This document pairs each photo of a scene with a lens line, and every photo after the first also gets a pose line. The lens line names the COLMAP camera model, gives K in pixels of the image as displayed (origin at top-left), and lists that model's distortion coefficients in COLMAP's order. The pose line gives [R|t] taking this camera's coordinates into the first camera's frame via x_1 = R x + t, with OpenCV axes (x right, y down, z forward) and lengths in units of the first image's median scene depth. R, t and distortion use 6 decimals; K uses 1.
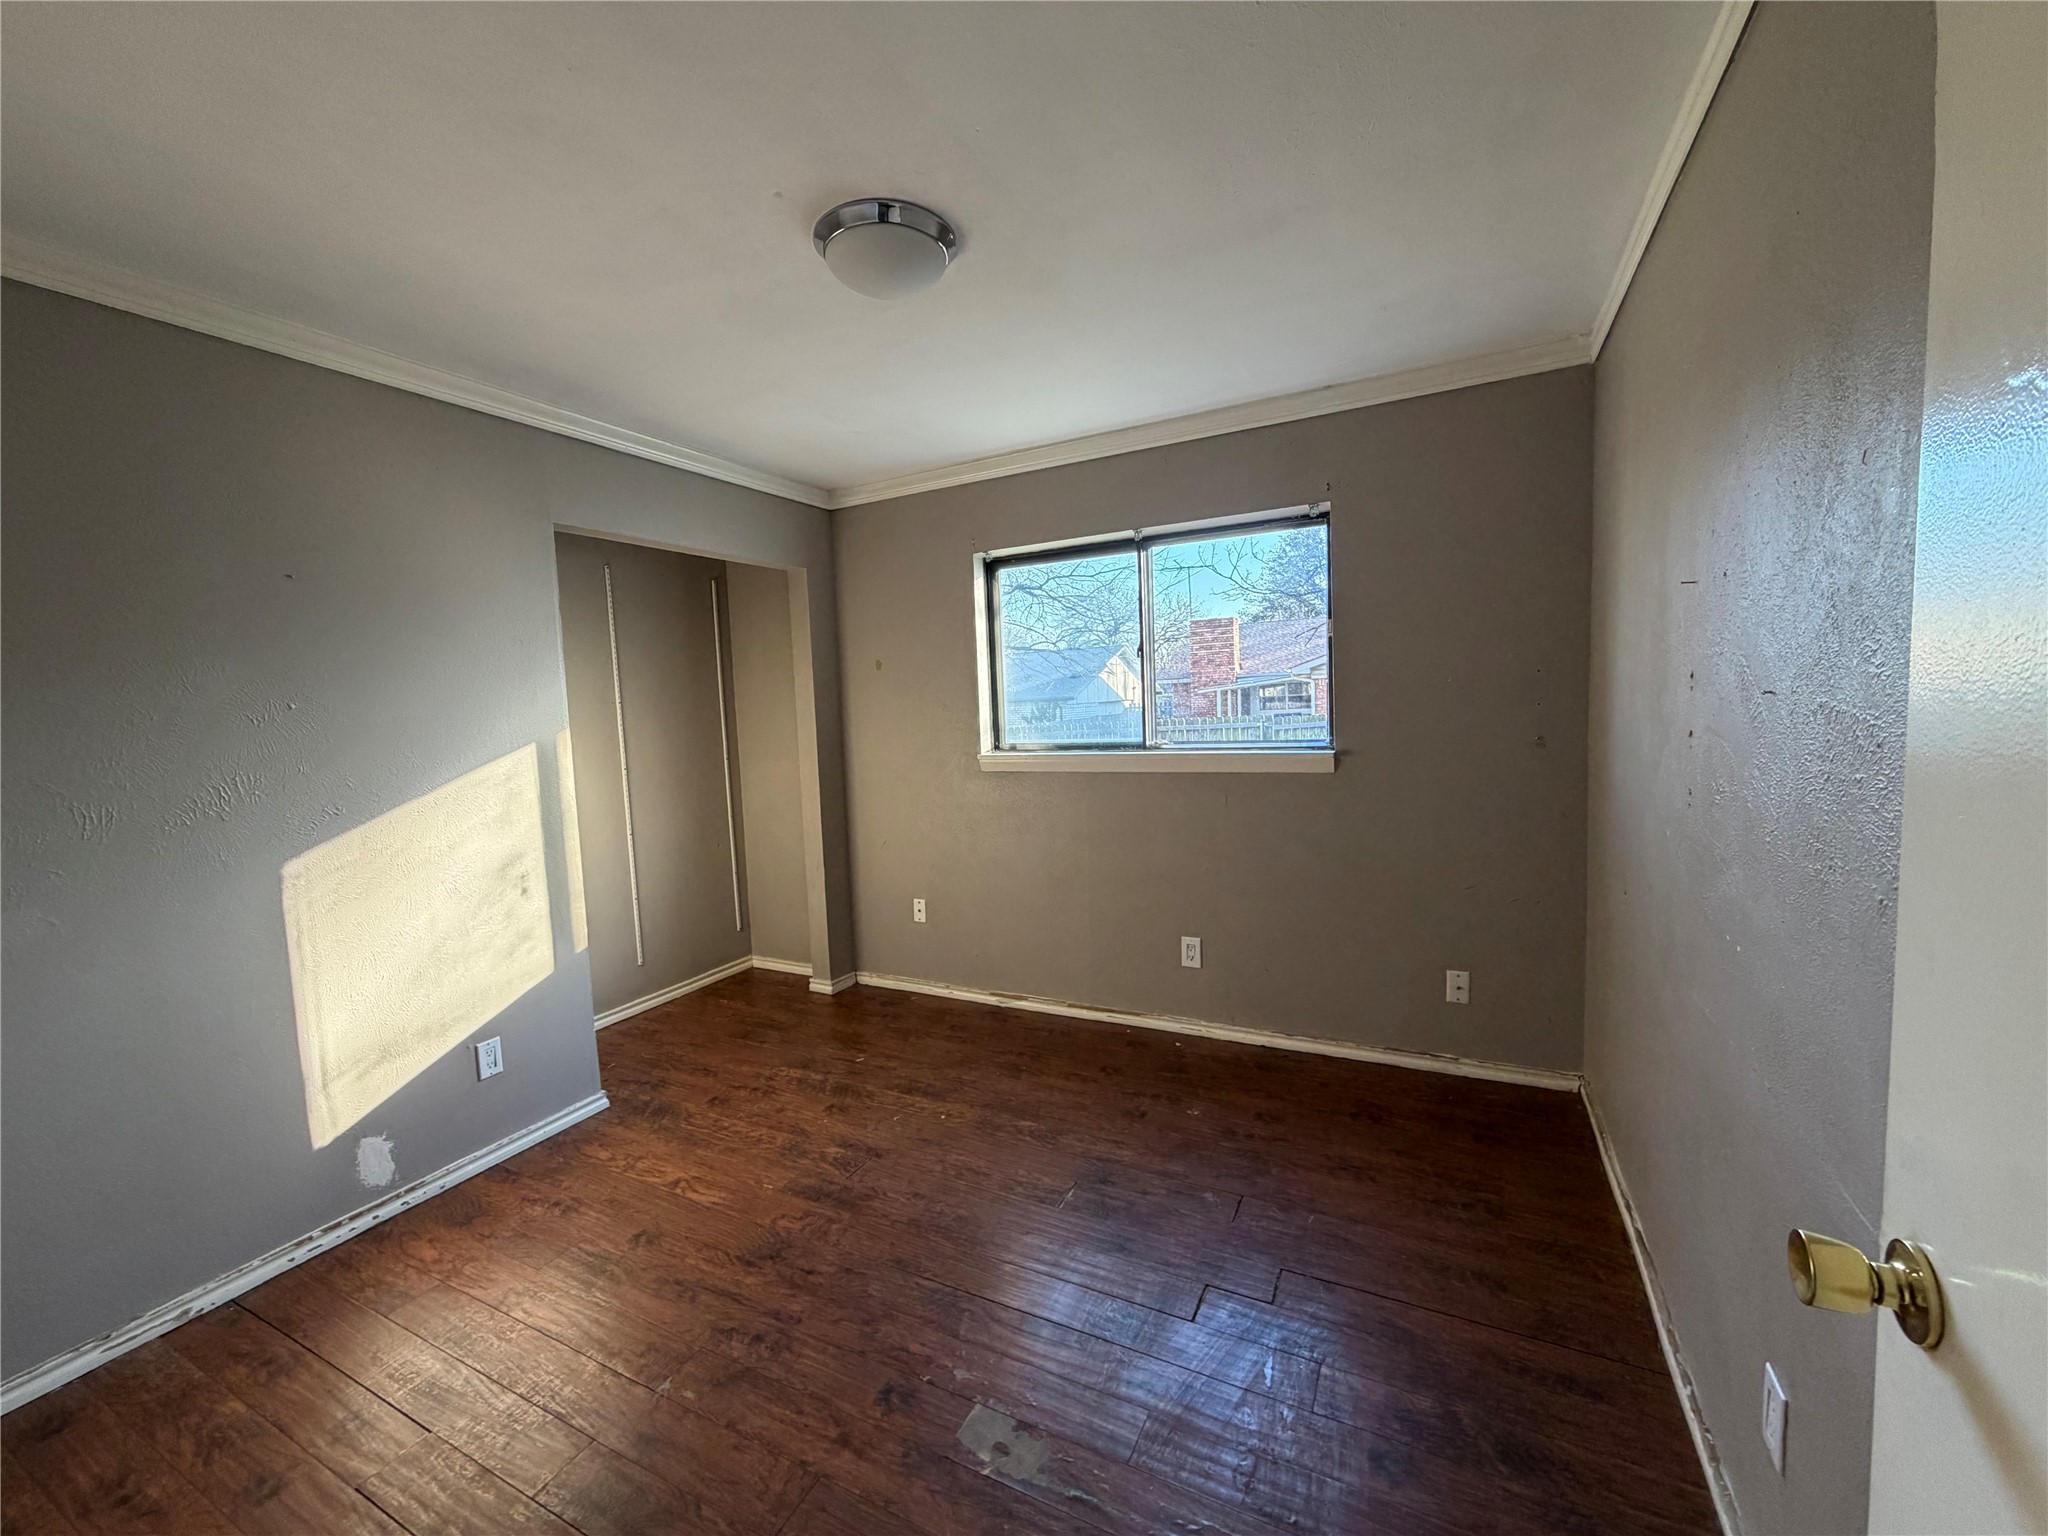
lens RADIAL K [[817.8, 0, 1022.6], [0, 817.8, 774.0], [0, 0, 1]] dist [-0.002378, 0.001822]
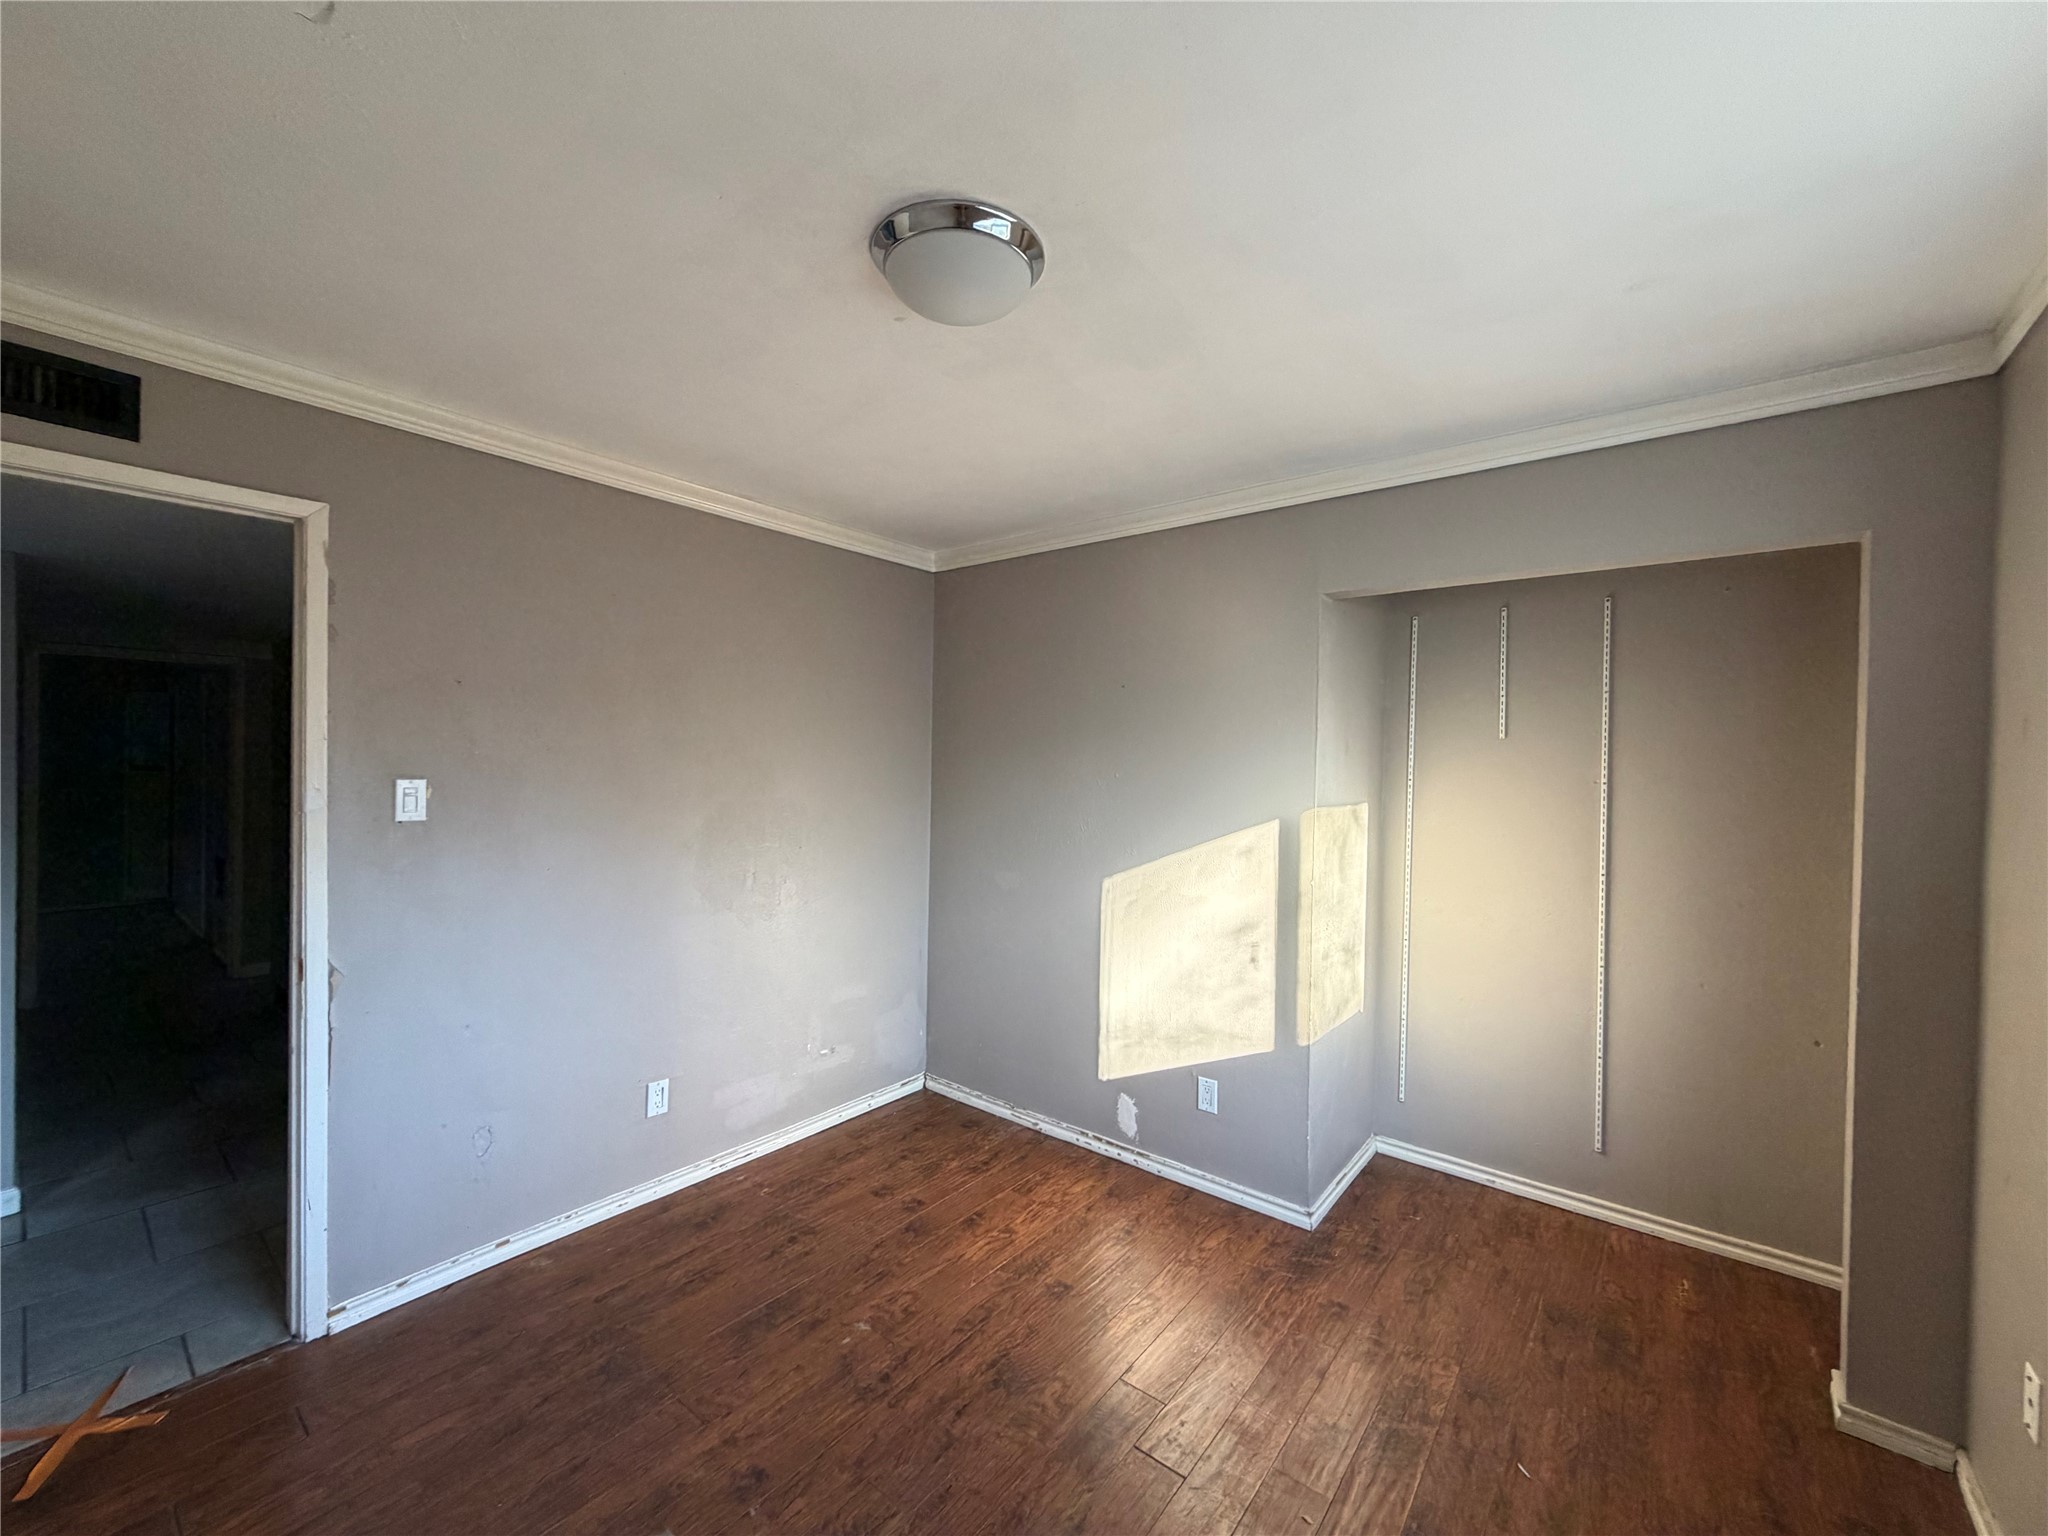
lens RADIAL K [[817.8, 0, 1023.1], [0, 817.8, 761.0], [0, 0, 1]] dist [-0.002378, 0.001822]
pose [[-0.208382, 0.028972, -0.977618, 0.496258], [-0.093852, 0.994356, 0.049473, -0.141934], [0.973534, 0.102061, -0.204487, 0.969185]]
